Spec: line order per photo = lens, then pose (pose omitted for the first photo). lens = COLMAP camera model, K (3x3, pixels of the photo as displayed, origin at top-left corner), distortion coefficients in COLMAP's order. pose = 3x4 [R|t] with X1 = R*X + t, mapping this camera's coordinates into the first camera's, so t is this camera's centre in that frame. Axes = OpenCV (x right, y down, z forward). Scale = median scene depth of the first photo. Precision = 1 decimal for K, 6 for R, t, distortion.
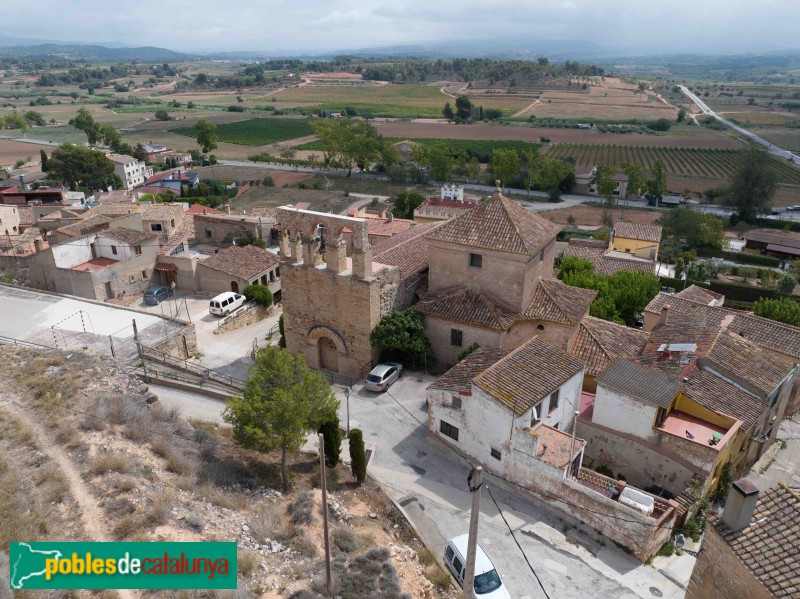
lens RADIAL K [[559.2, 0, 400.0], [0, 559.2, 299.5], [0, 0, 1]] dist [-0.002411, 0.000154]
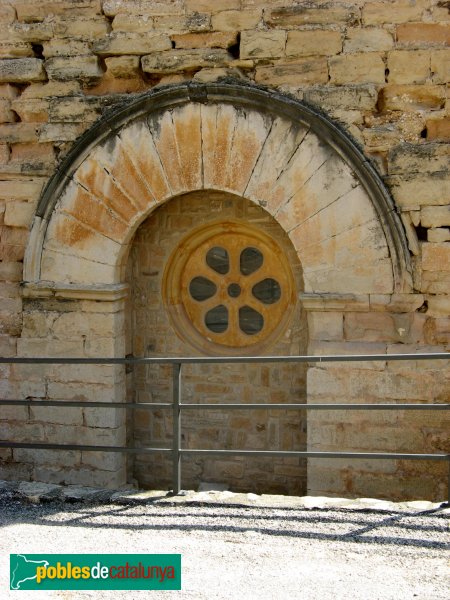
lens RADIAL K [[855.6, 0, 224.4], [0, 855.6, 237.3], [0, 0, 1]] dist [-0.047230, 0.013039]
pose [[0.983923, -0.021004, 0.177352, -0.160932], [0.079803, 0.940112, -0.331394, 0.138421], [-0.159770, 0.340219, 0.926674, 0.831824]]
